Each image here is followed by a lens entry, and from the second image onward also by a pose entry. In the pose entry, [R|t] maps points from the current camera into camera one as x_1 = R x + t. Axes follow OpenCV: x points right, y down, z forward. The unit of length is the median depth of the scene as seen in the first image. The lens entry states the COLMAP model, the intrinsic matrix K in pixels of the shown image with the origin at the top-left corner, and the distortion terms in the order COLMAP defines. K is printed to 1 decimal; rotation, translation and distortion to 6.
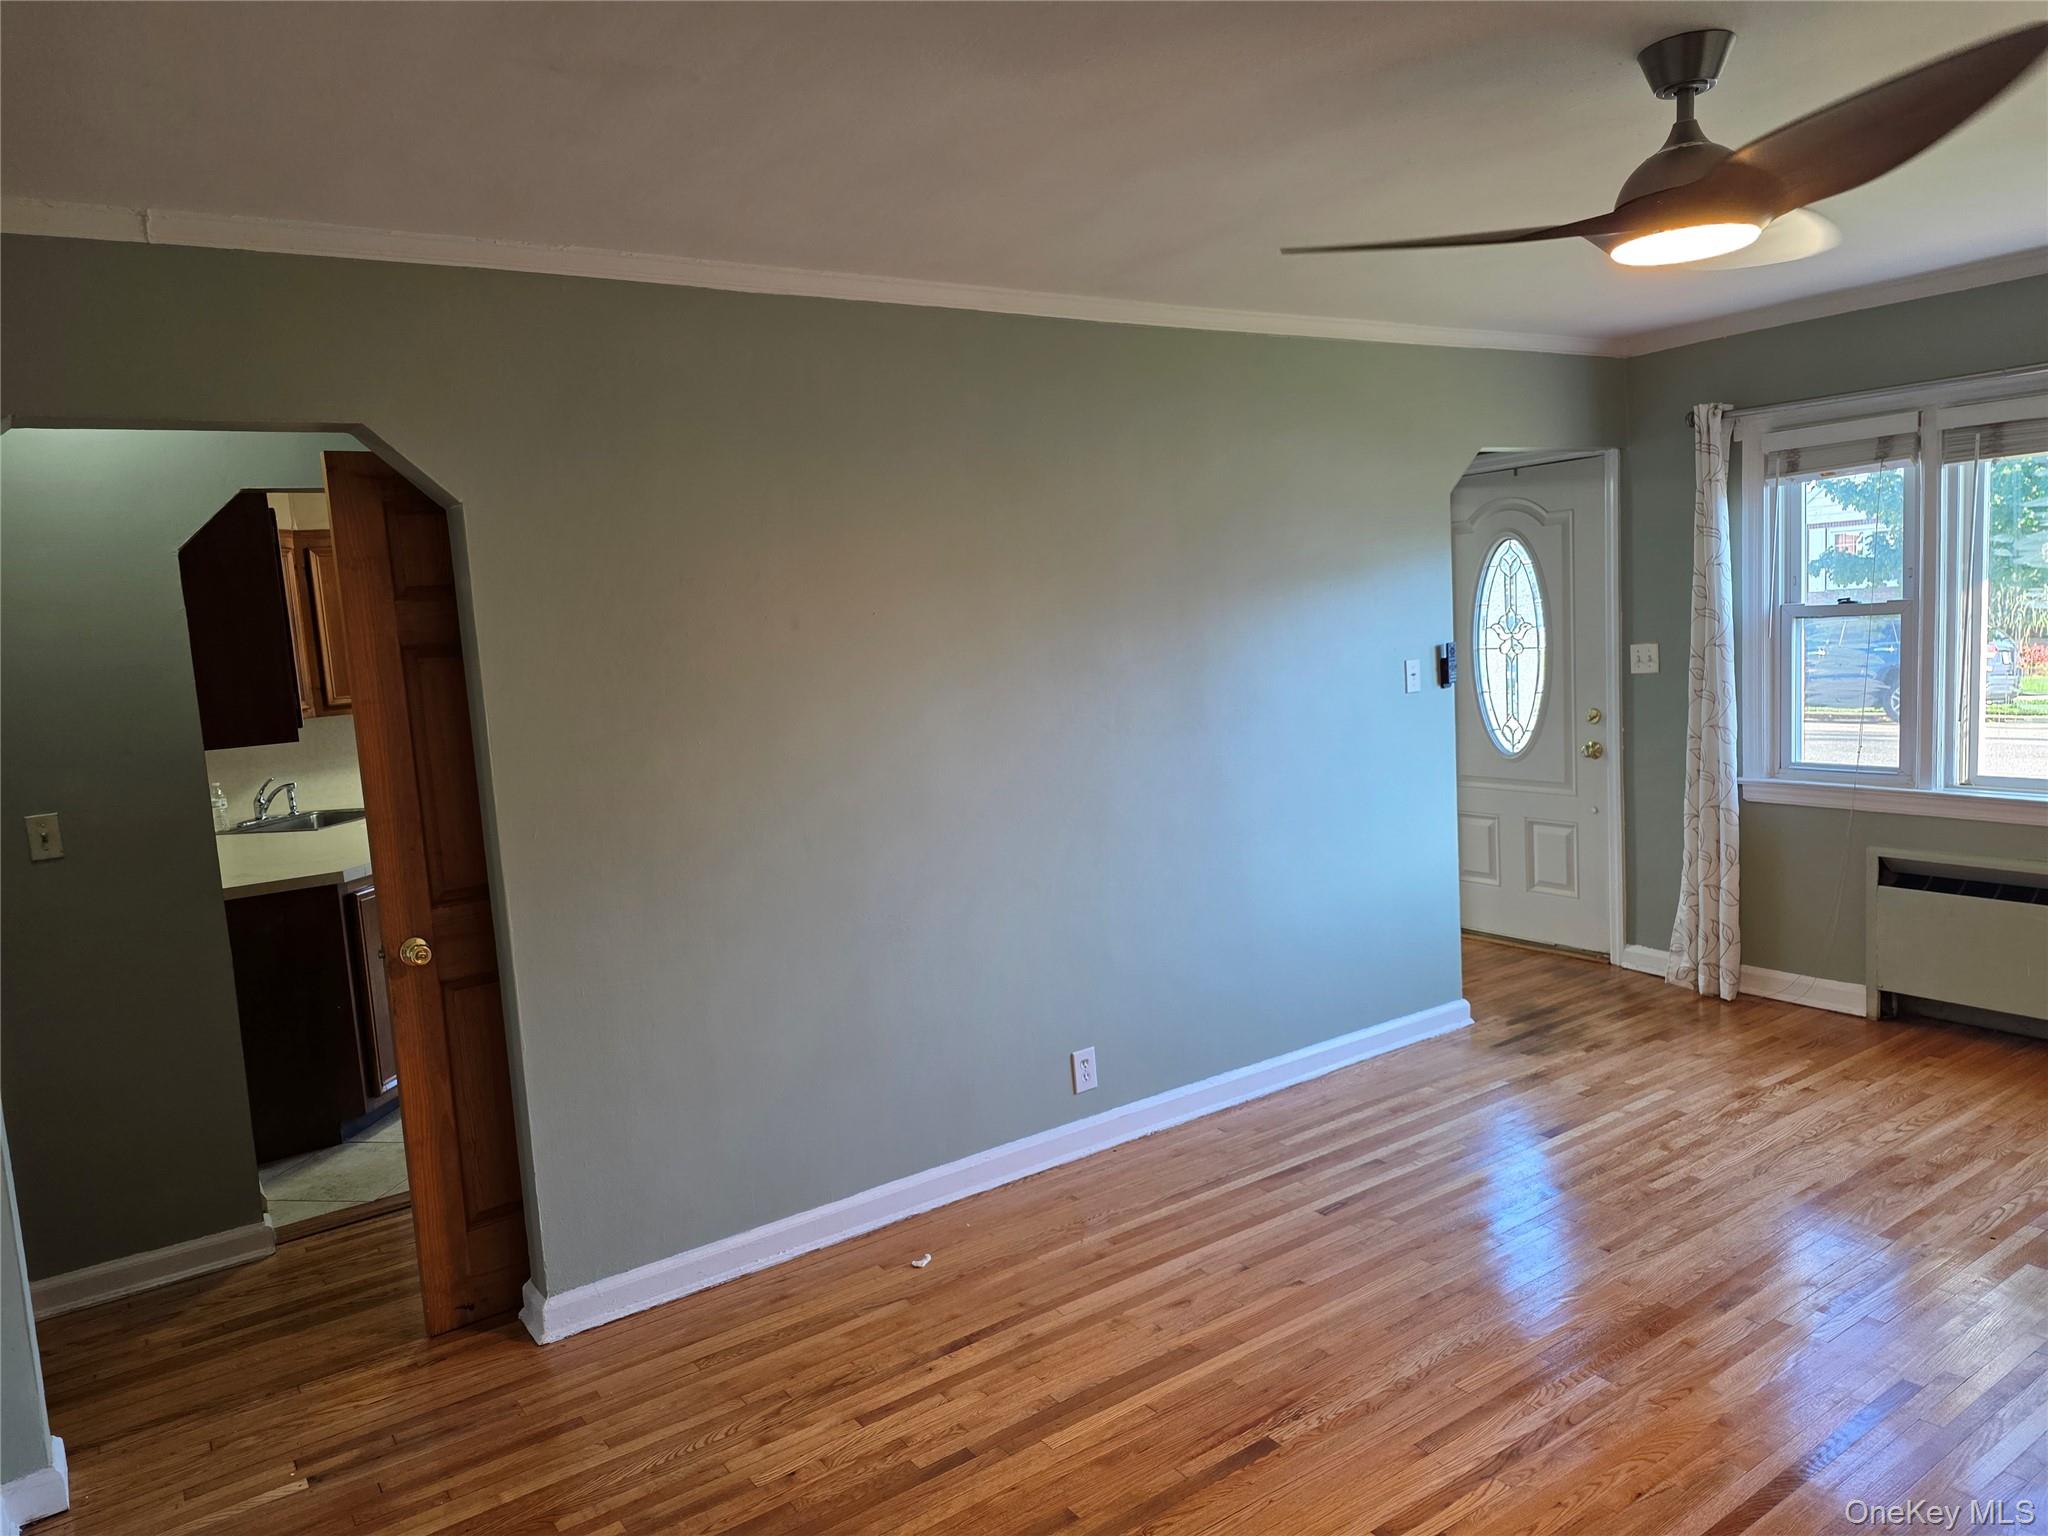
lens RADIAL K [[1353.2, 0, 1011.4], [0, 1353.2, 780.0], [0, 0, 1]] dist [0.030604, -0.024533]
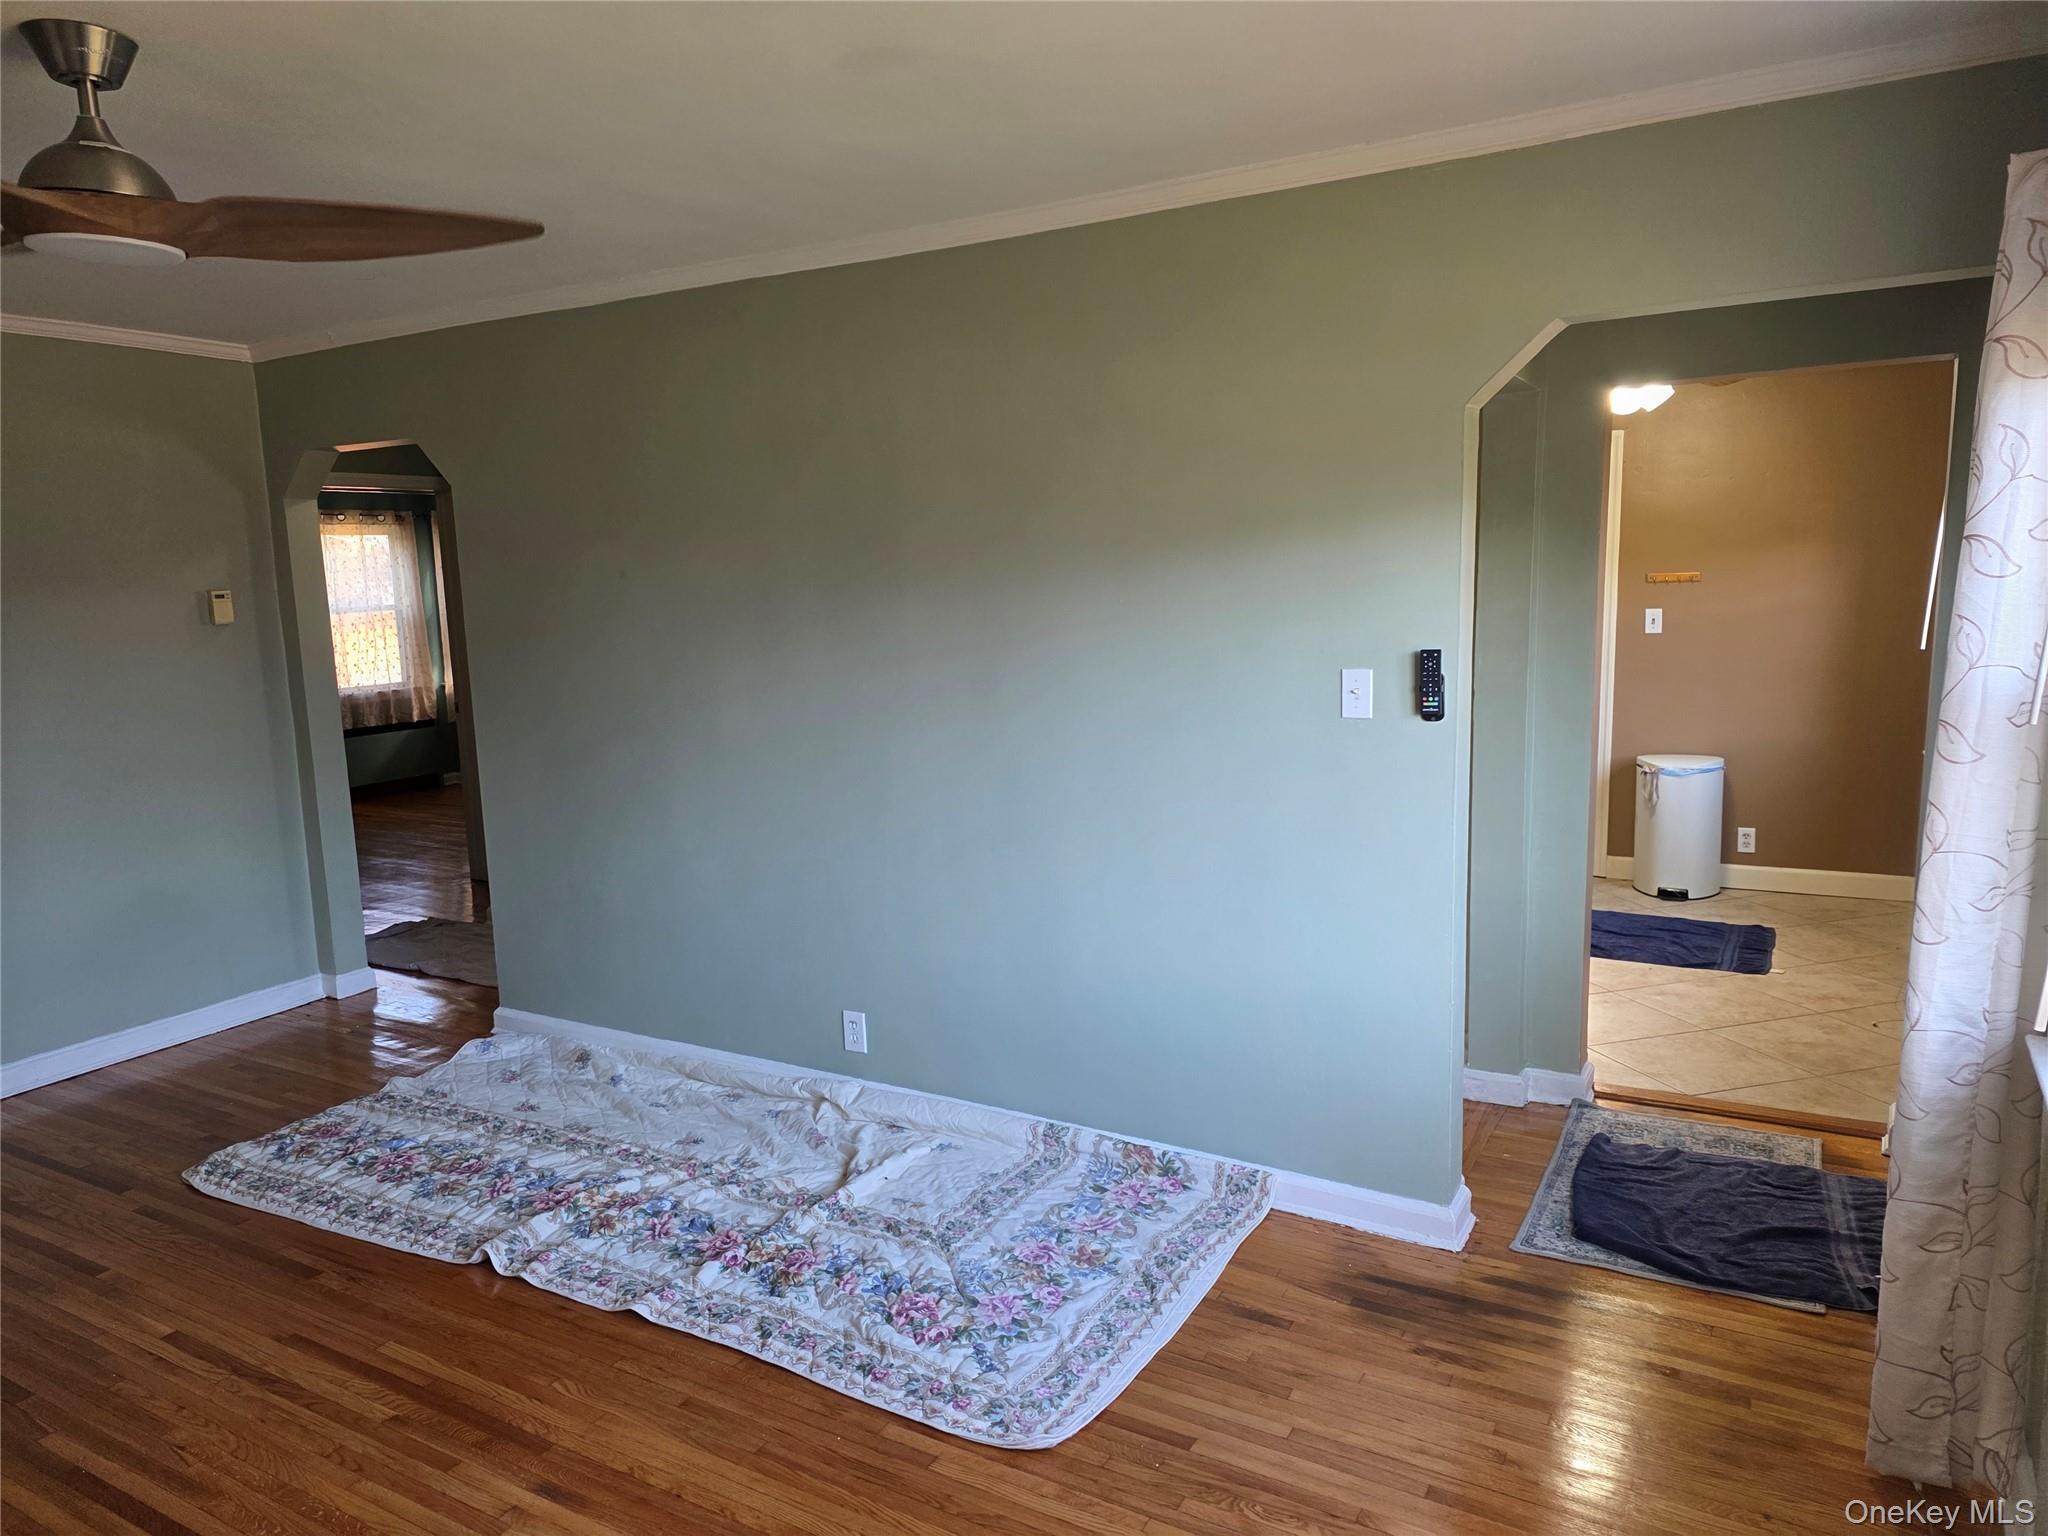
lens RADIAL K [[1353.2, 0, 939.4], [0, 1353.2, 736.4], [0, 0, 1]] dist [0.030604, -0.024533]
pose [[0.411112, 0.154269, -0.898437, 0.853637], [-0.108189, 0.986868, 0.119947, -0.113582], [0.905142, 0.047889, 0.422403, 0.572027]]
